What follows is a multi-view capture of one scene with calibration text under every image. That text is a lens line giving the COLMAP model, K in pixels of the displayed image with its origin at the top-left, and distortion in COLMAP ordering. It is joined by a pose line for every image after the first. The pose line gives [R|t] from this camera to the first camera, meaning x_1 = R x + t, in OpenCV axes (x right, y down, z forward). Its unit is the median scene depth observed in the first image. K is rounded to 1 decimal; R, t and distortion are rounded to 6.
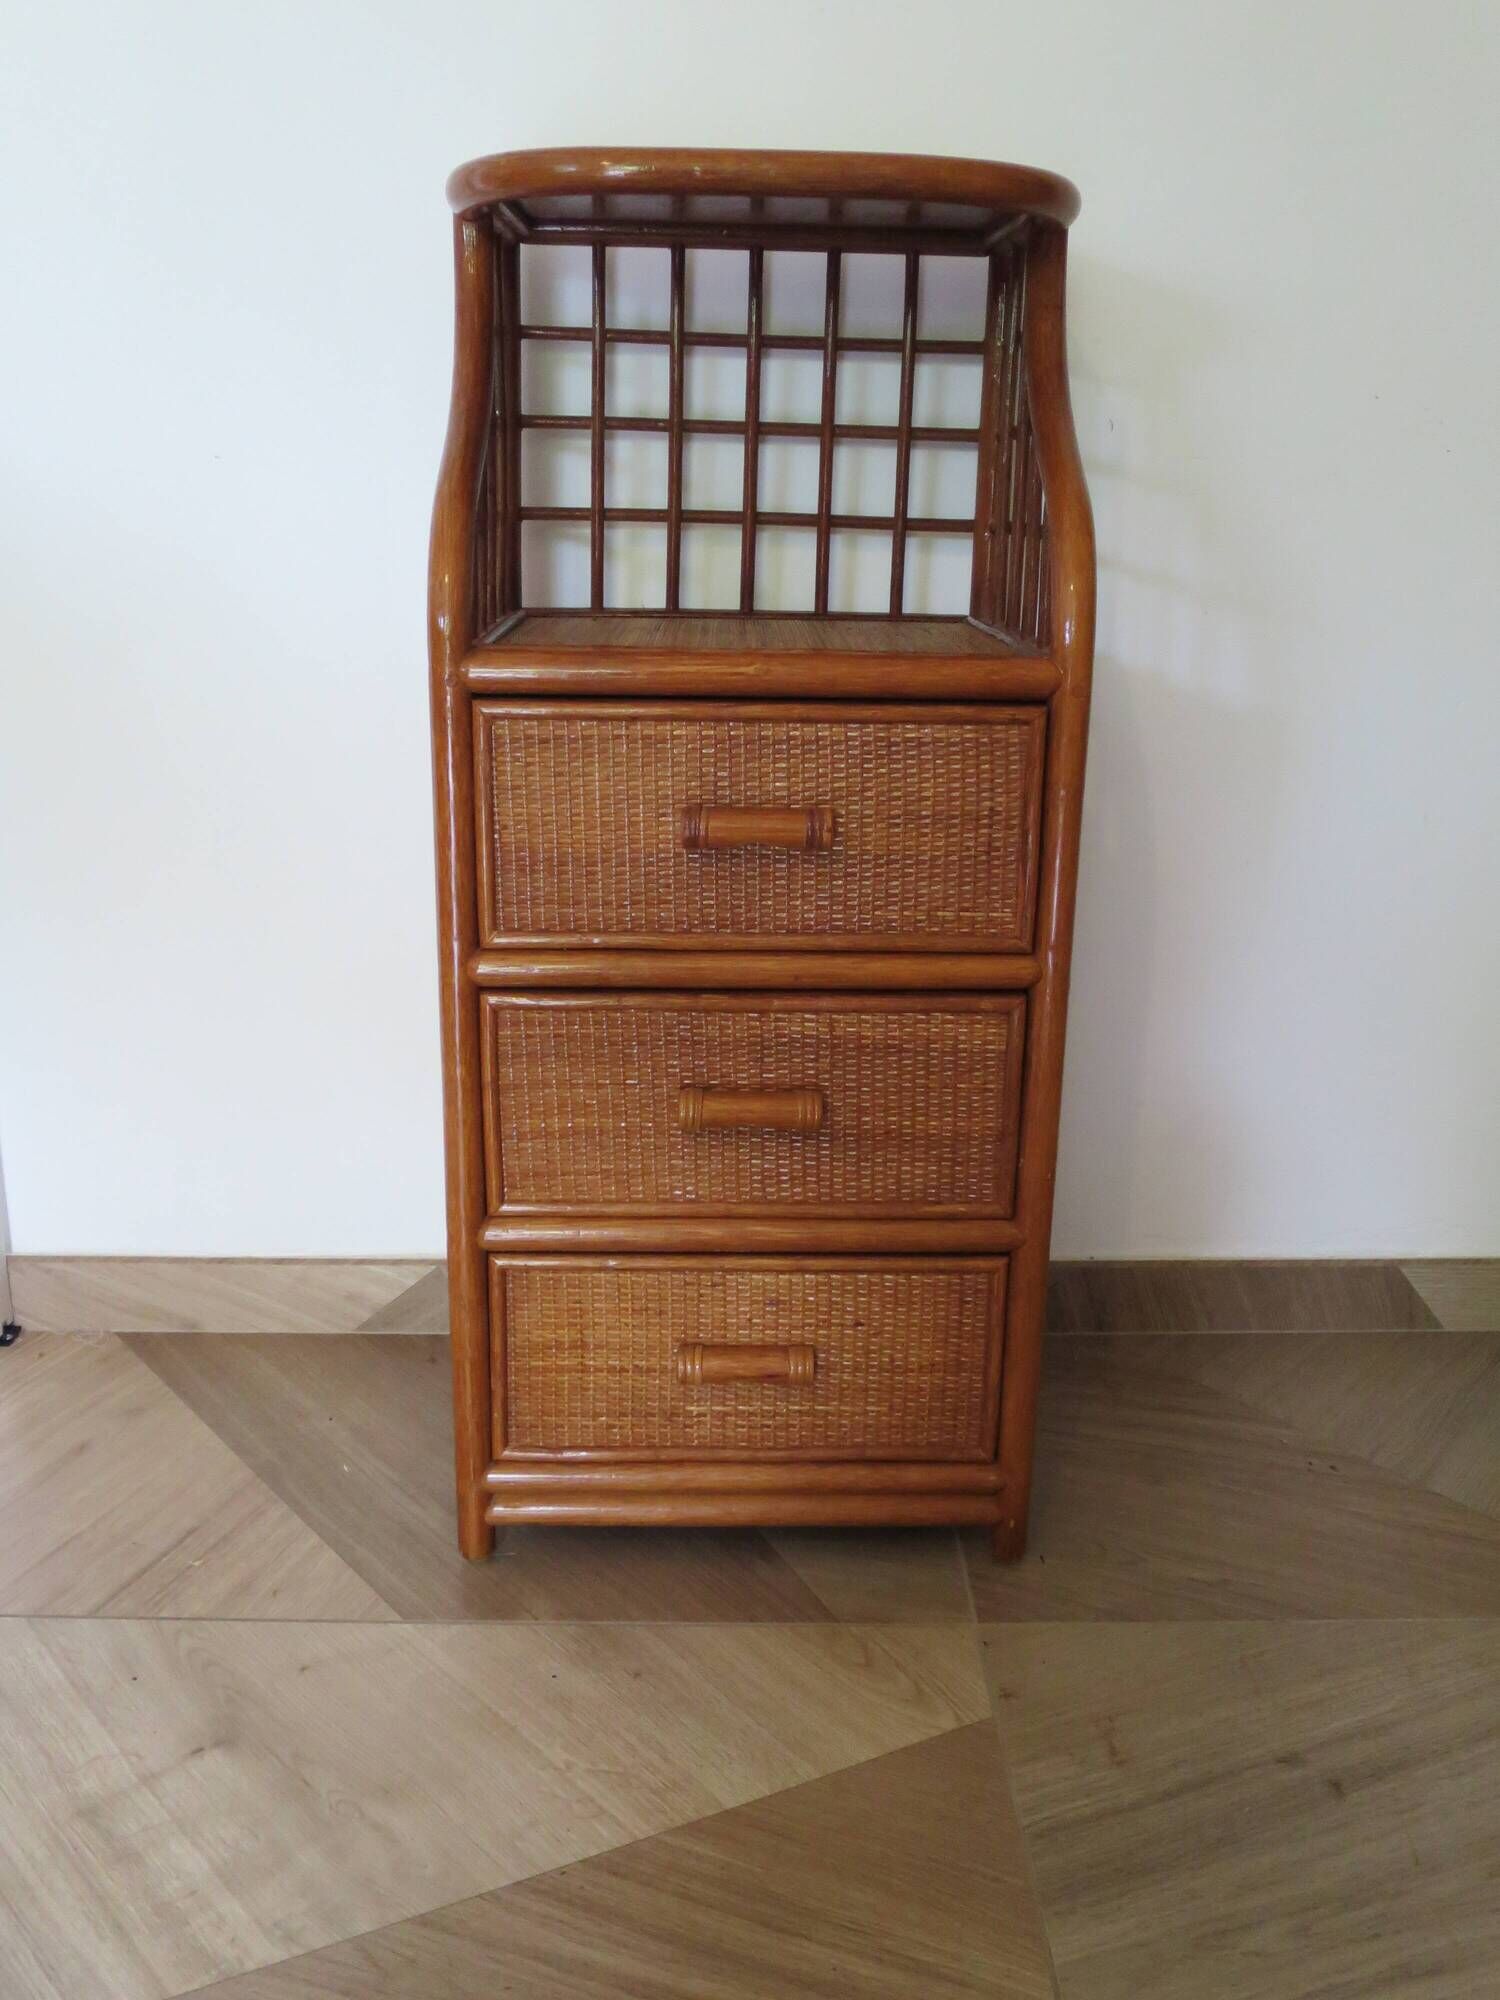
lens RADIAL K [[1751.0, 0, 750.0], [0, 1751.0, 1000.0], [0, 0, 1]] dist [-0.043278, 0.005574]
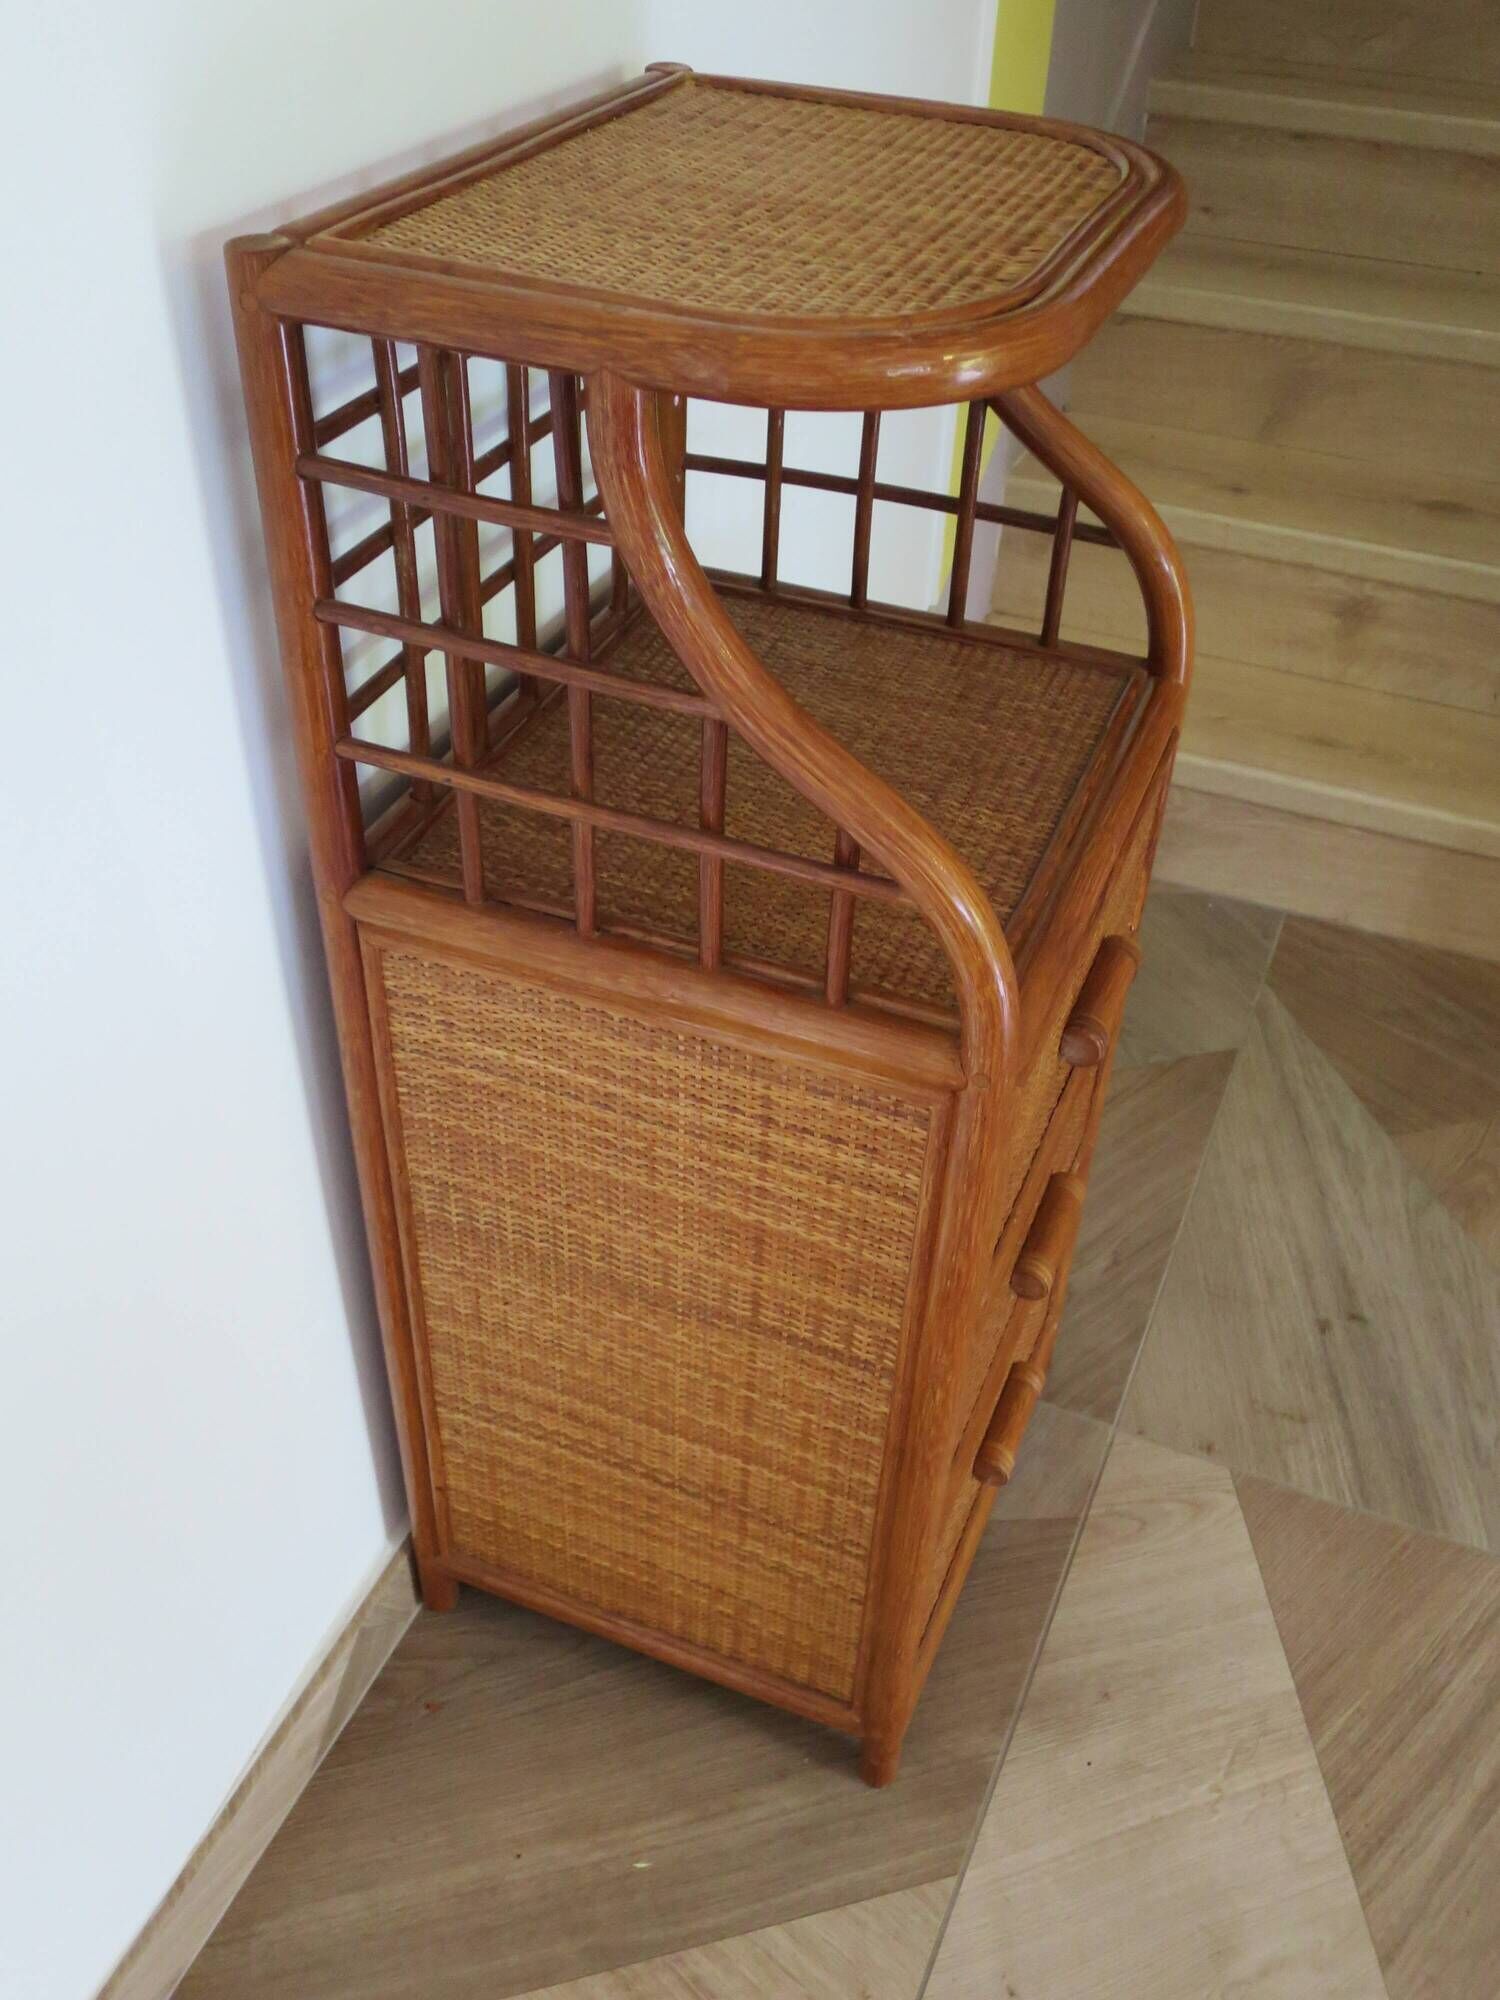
lens RADIAL K [[1751.0, 0, 750.0], [0, 1751.0, 1000.0], [0, 0, 1]] dist [-0.043278, 0.005574]
pose [[0.412882, -0.578133, 0.703769, -0.665770], [0.243638, 0.814654, 0.526287, -0.583045], [-0.877593, -0.045829, 0.477211, 0.706557]]
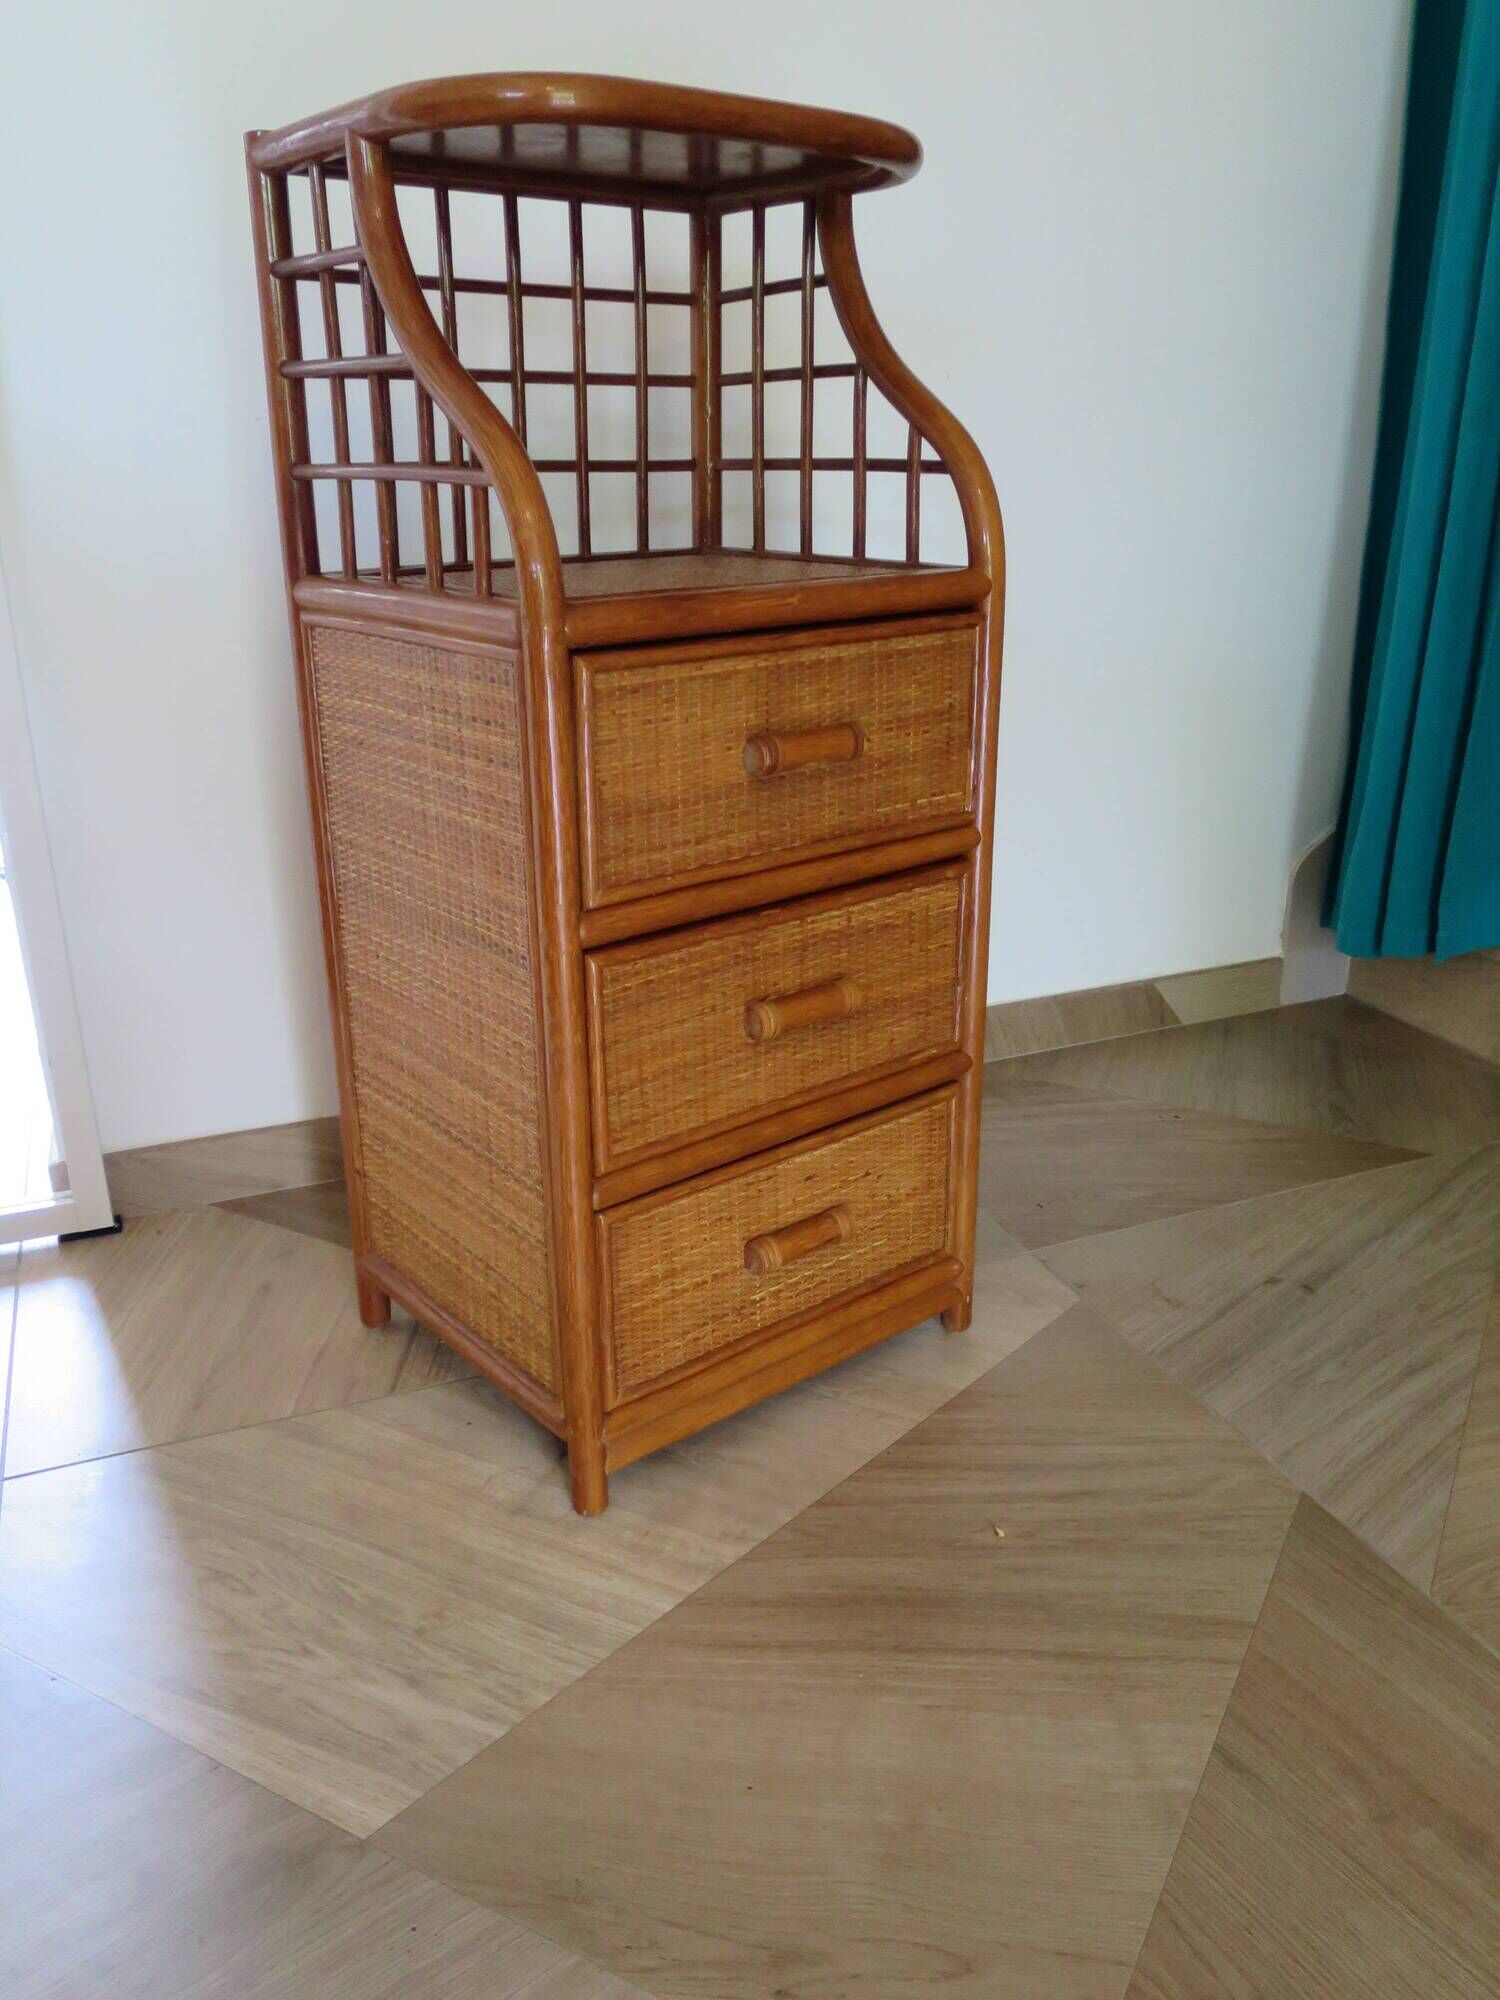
lens RADIAL K [[1553.9, 0, 750.0], [0, 1553.9, 1000.0], [0, 0, 1]] dist [-0.042014, 0.001773]
pose [[0.789765, -0.233887, 0.567070, -0.582245], [0.199096, 0.972144, 0.123676, -0.069747], [-0.580200, 0.015227, 0.814331, 0.233021]]
